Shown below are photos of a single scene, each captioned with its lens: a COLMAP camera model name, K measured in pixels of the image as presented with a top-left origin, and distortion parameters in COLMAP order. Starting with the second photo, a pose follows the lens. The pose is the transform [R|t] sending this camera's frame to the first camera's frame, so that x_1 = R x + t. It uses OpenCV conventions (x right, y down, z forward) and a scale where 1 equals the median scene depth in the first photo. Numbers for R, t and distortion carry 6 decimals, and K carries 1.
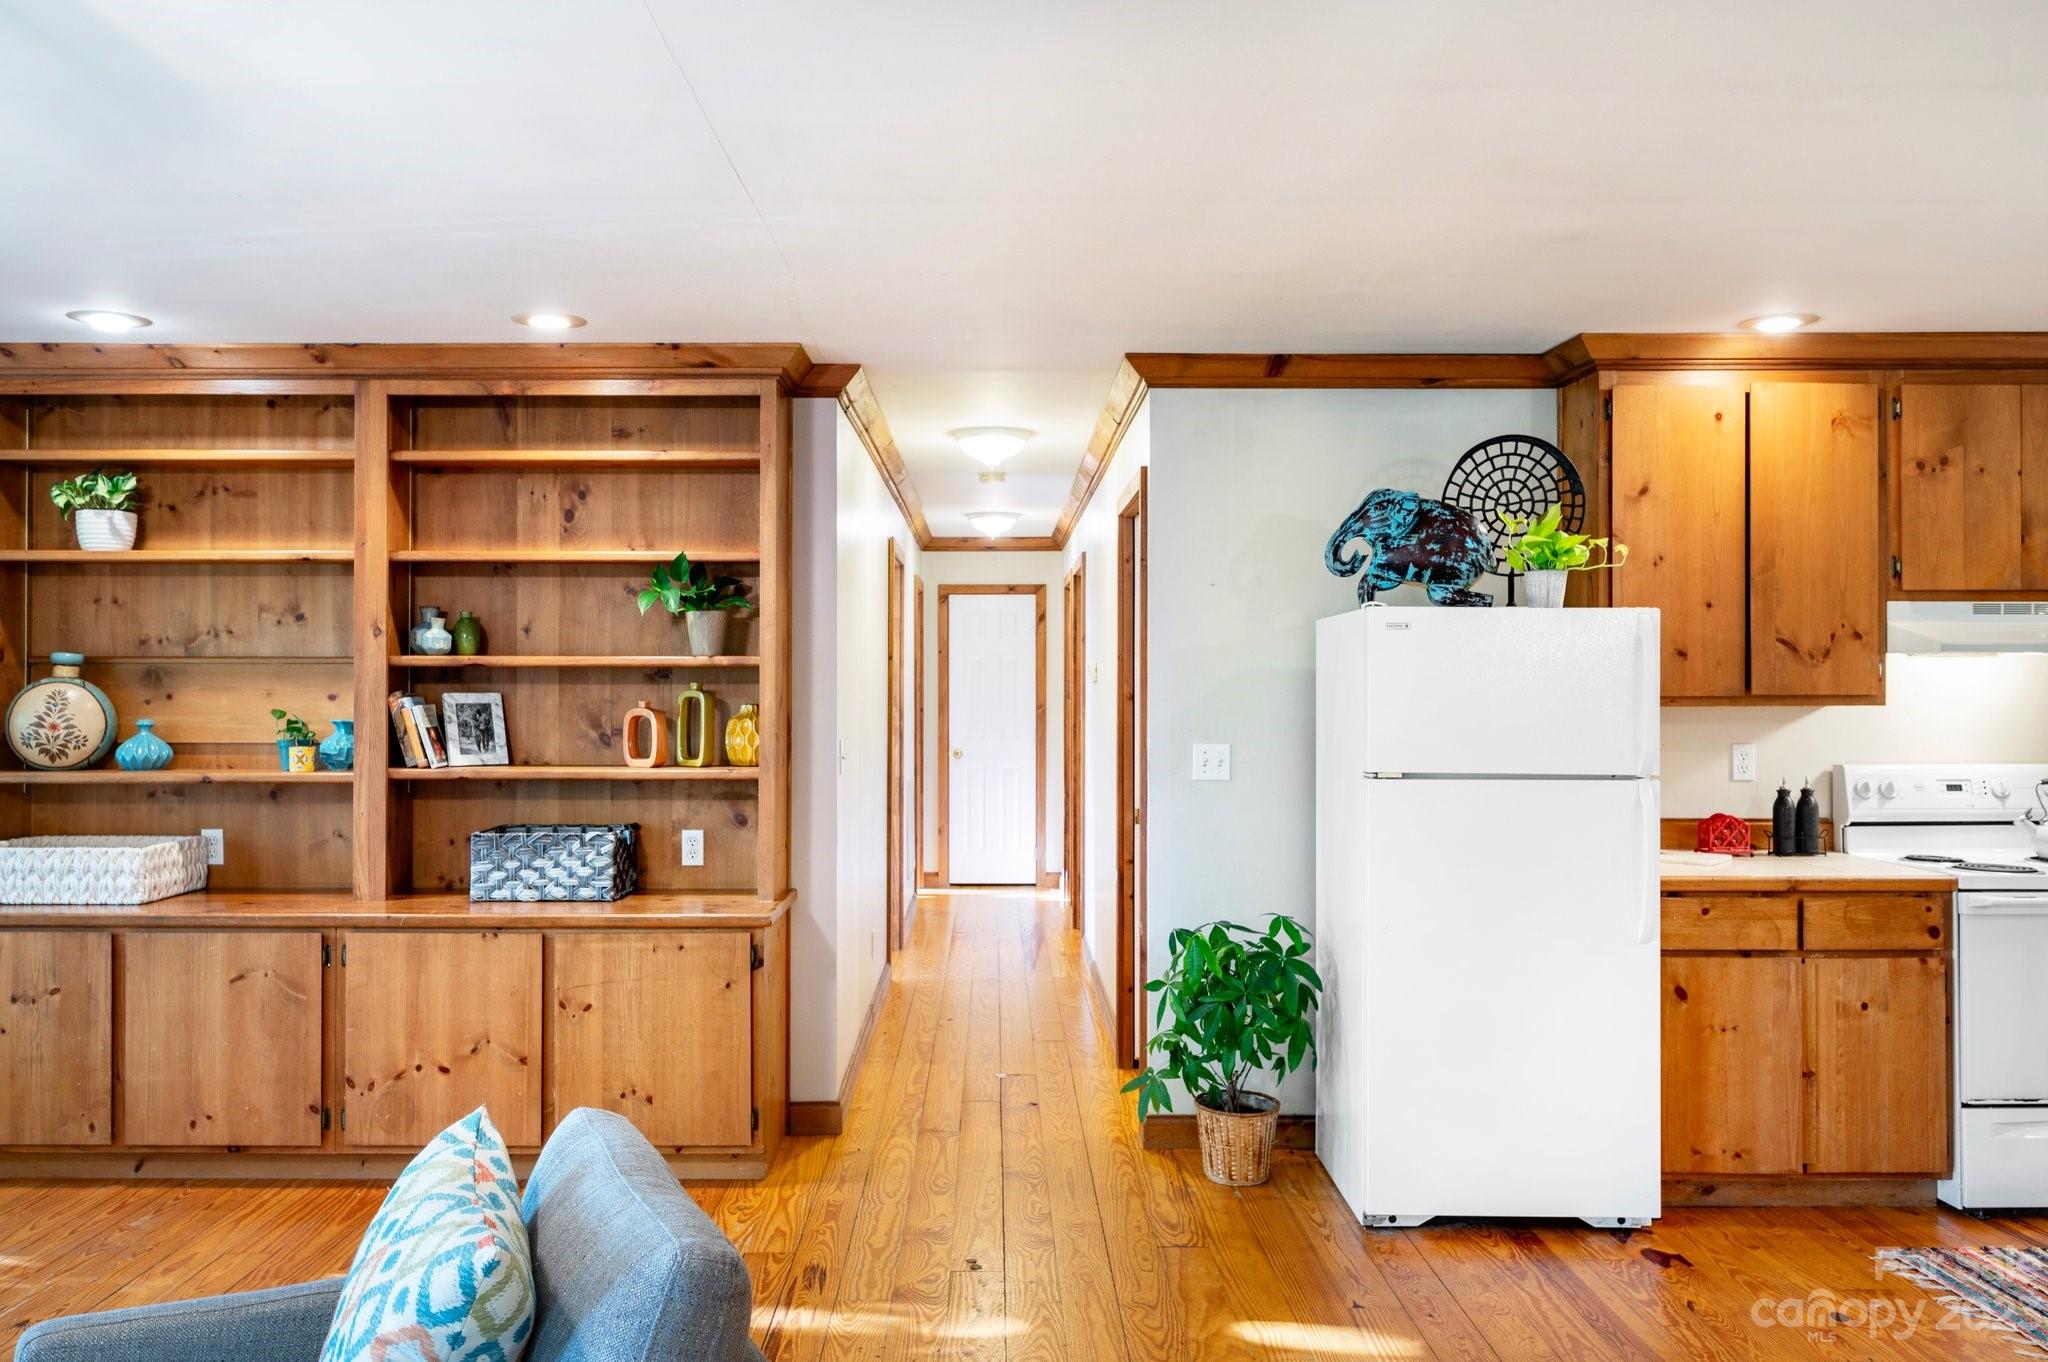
lens RADIAL K [[1524.5, 0, 1008.2], [0, 1524.5, 674.9], [0, 0, 1]] dist [-0.003865, 0.002898]
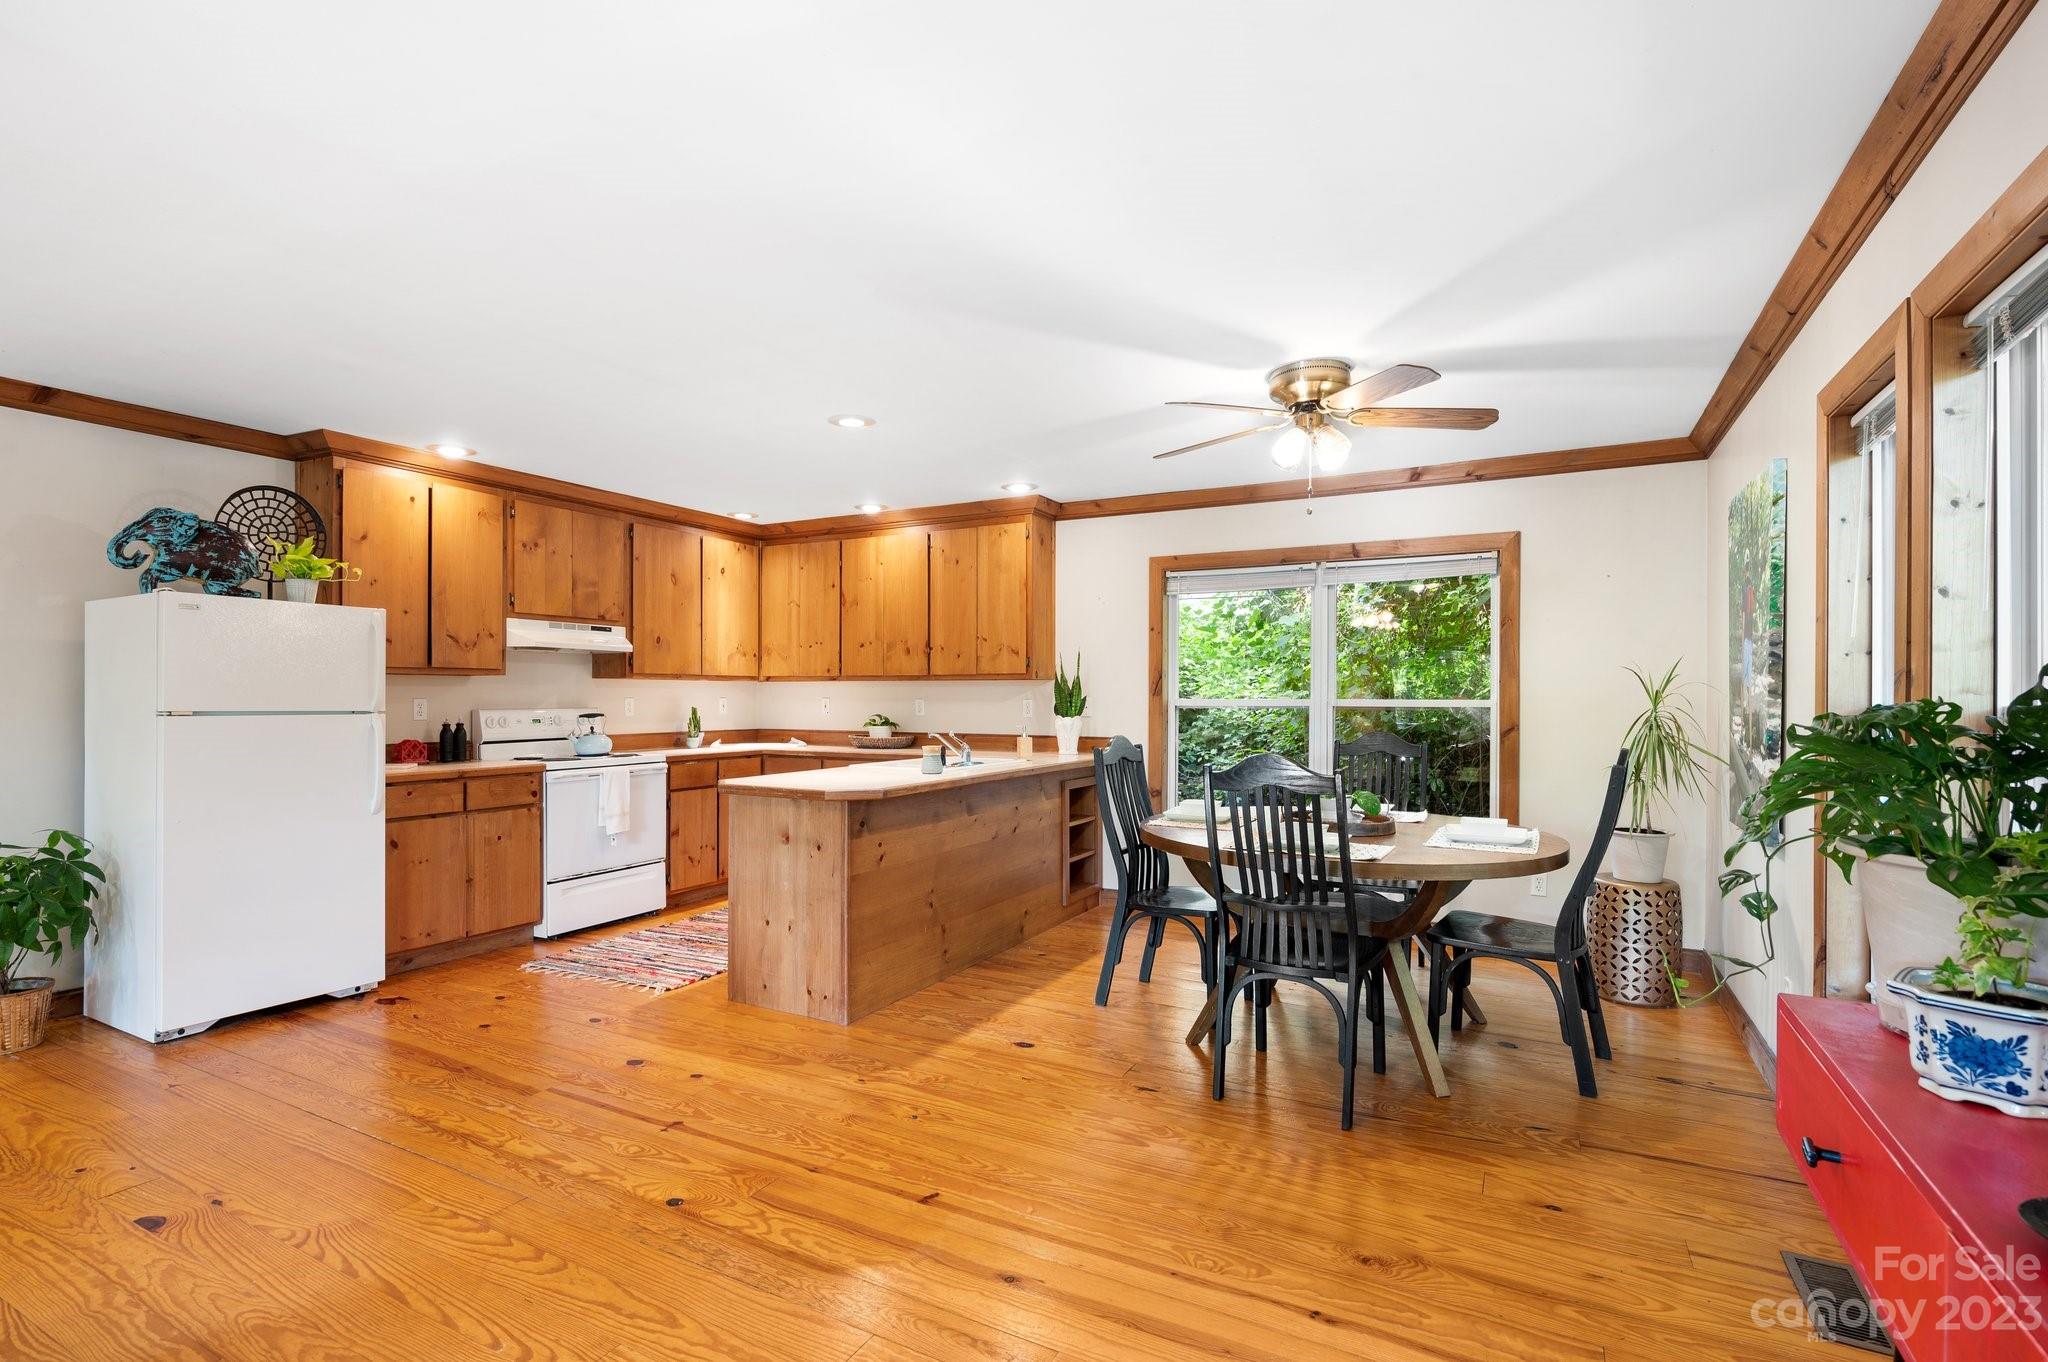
lens RADIAL K [[974.2, 0, 1005.5], [0, 974.2, 698.6], [0, 0, 1]] dist [-0.002446, -0.000443]
pose [[0.484884, 0.001874, 0.874576, -0.150526], [-0.007881, 0.999966, 0.002226, 0.041399], [-0.874543, -0.007972, 0.484883, -0.083787]]
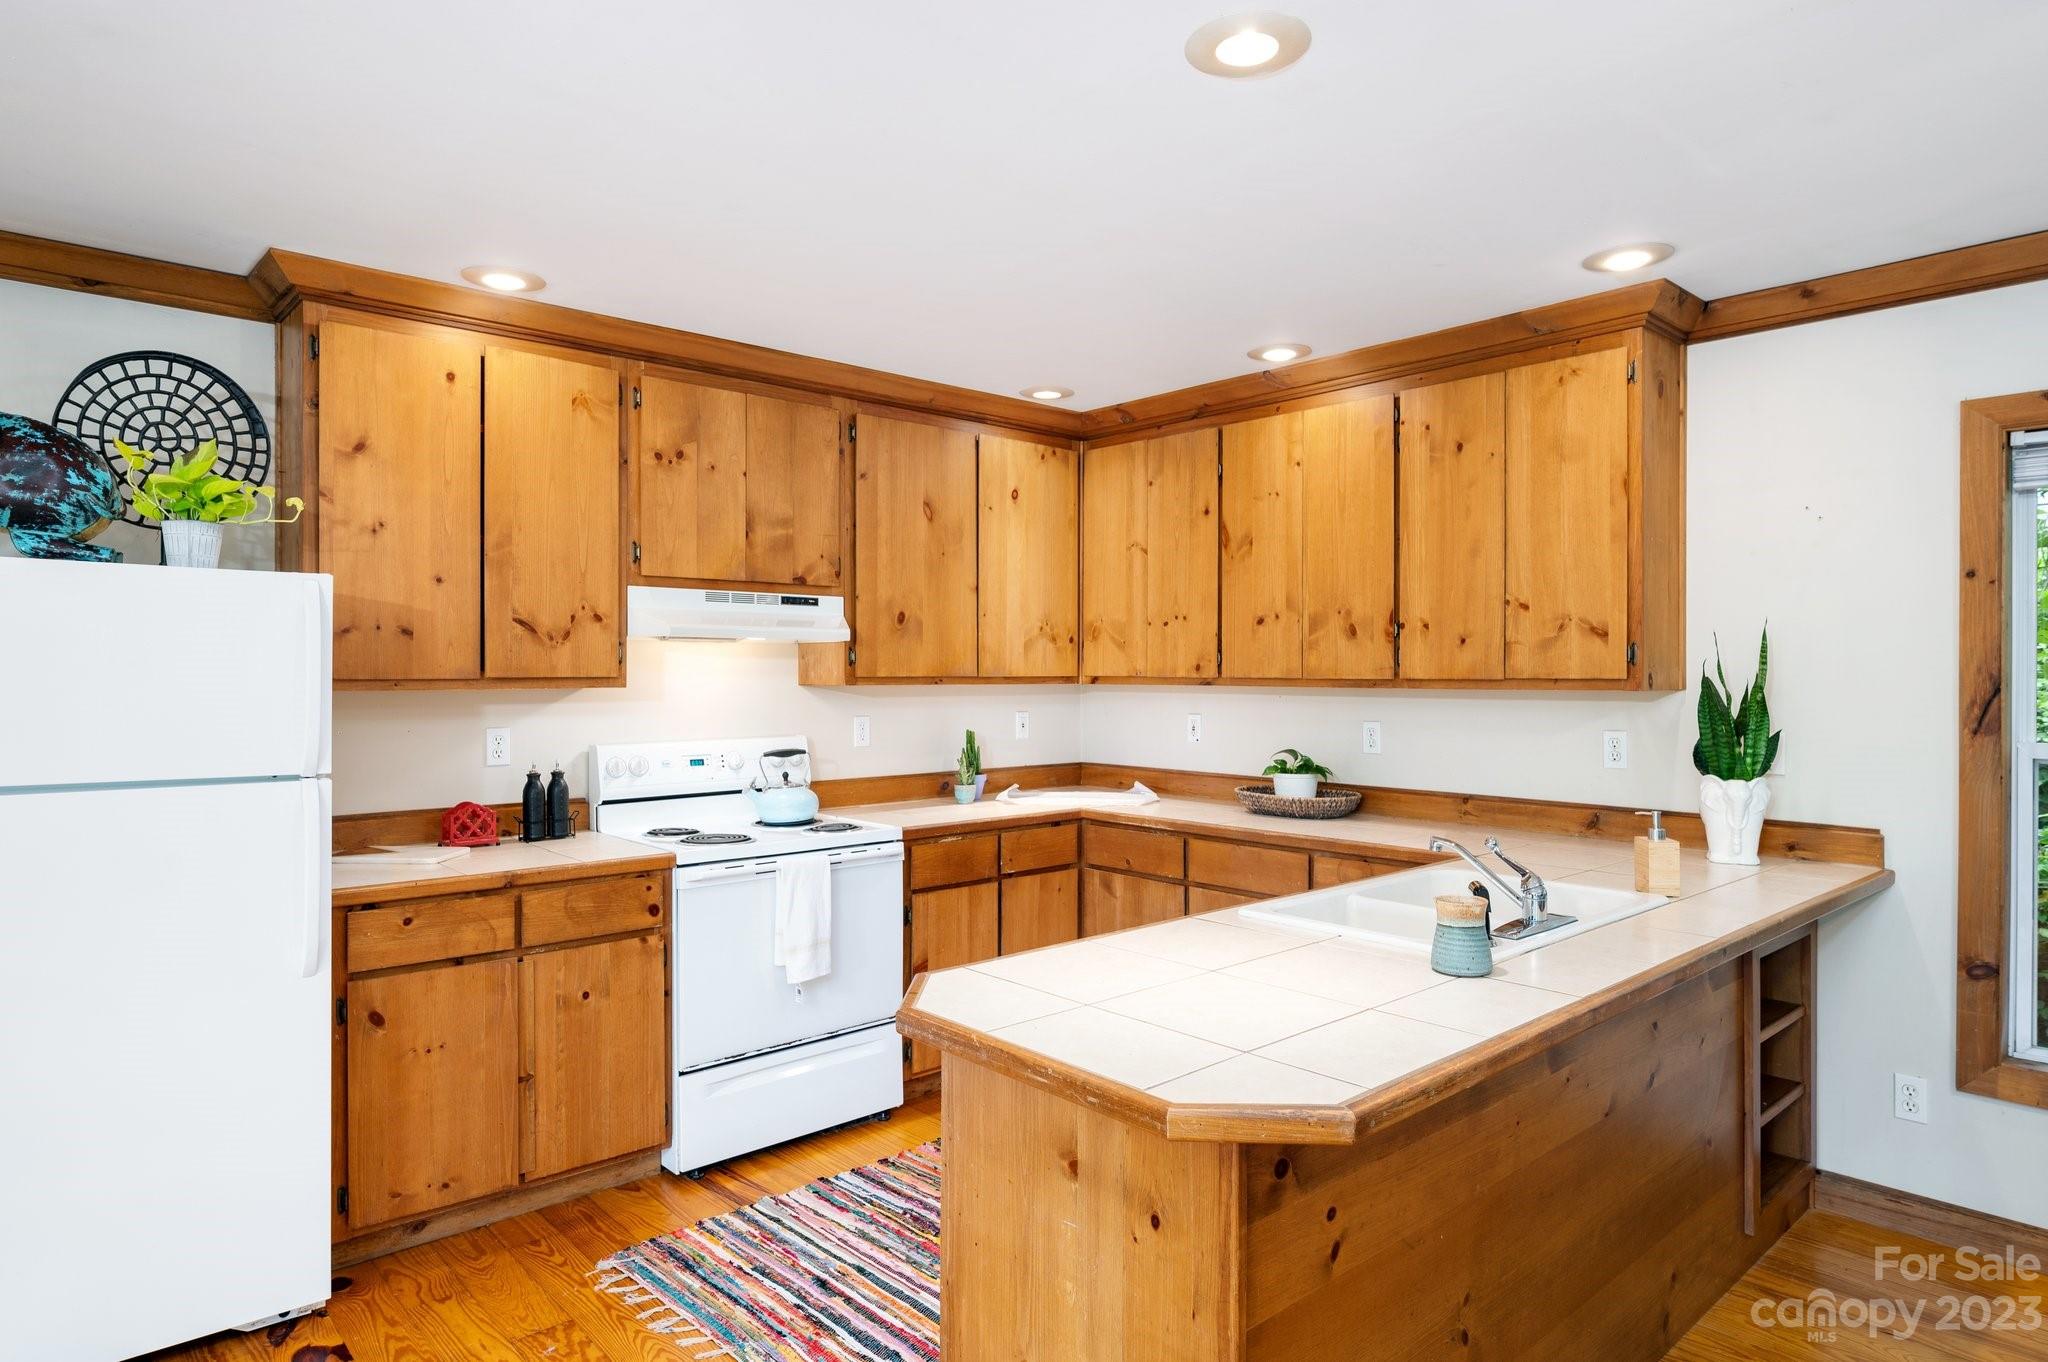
lens RADIAL K [[1148.0, 0, 1031.8], [0, 1148.0, 679.6], [0, 0, 1]] dist [0.003106, 0.002057]
pose [[0.743041, -0.004040, 0.669234, 0.265008], [-0.005364, 0.999914, 0.011992, 0.004275], [-0.669225, -0.012501, 0.742955, 0.246939]]
